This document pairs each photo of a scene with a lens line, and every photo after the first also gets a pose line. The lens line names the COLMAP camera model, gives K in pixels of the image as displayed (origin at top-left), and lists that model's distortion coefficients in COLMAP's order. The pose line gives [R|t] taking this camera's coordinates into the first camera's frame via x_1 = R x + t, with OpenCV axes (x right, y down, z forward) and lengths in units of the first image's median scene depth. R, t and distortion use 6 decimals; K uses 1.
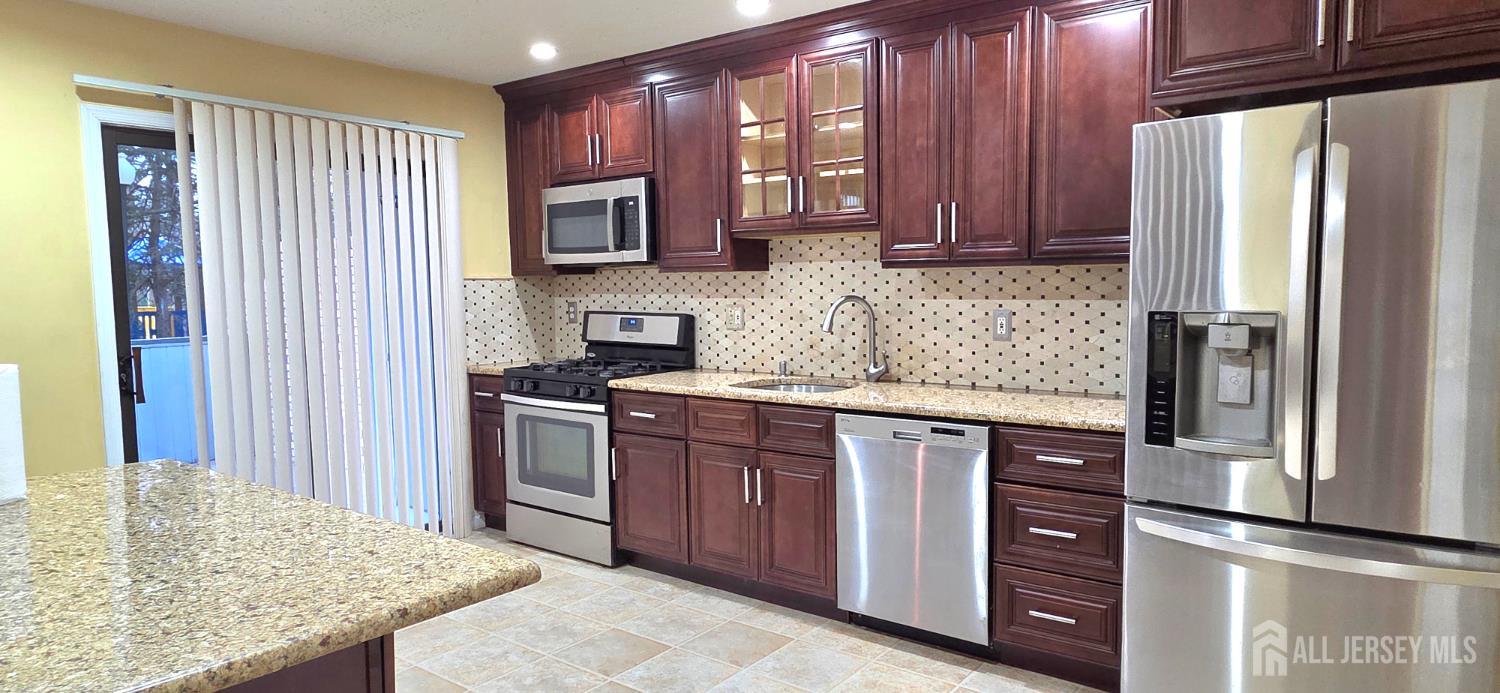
lens RADIAL K [[892.8, 0, 748.4], [0, 892.8, 350.5], [0, 0, 1]] dist [0.008197, 0.000607]
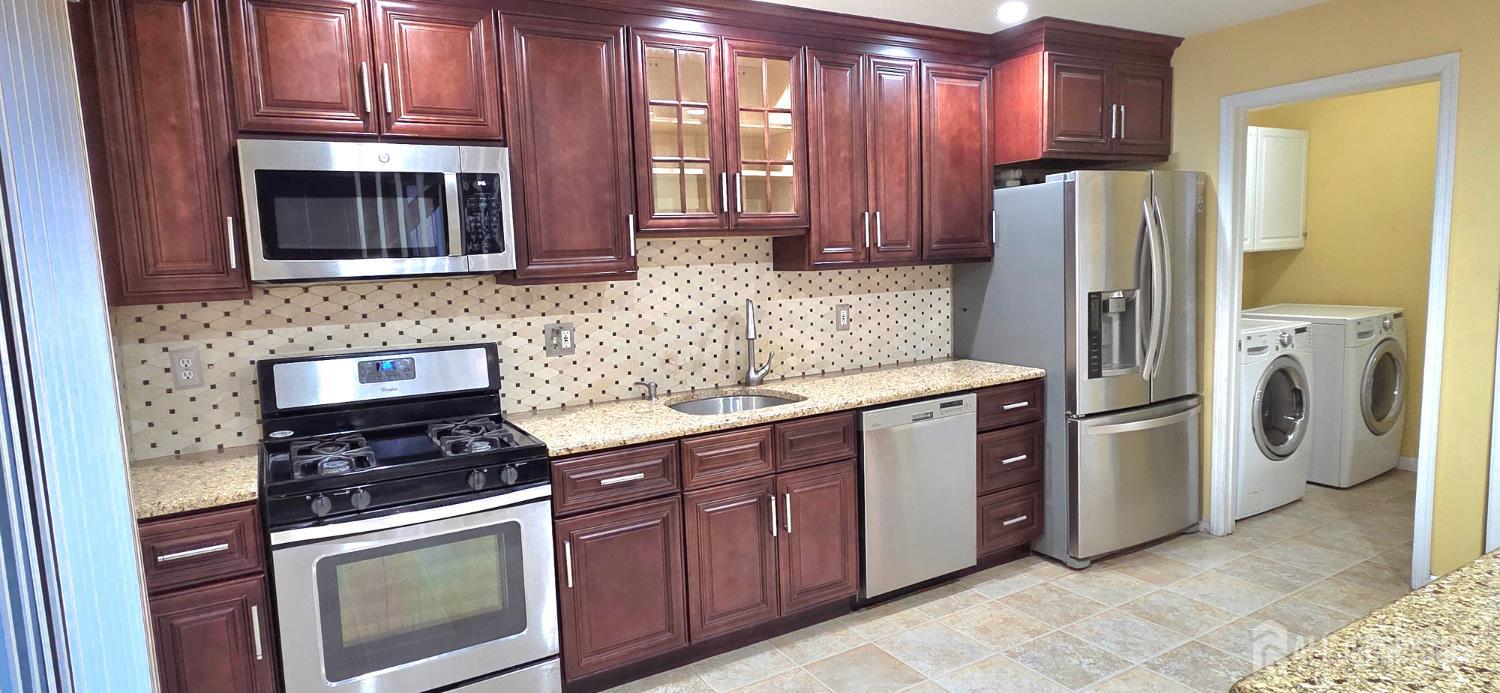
lens RADIAL K [[807.7, 0, 749.0], [0, 807.7, 342.7], [0, 0, 1]] dist [0.001046, -0.000165]
pose [[0.373489, -0.100780, 0.922144, -0.690233], [0.105350, 0.992258, 0.065774, -0.072182], [-0.921633, 0.072583, 0.381214, 0.657532]]
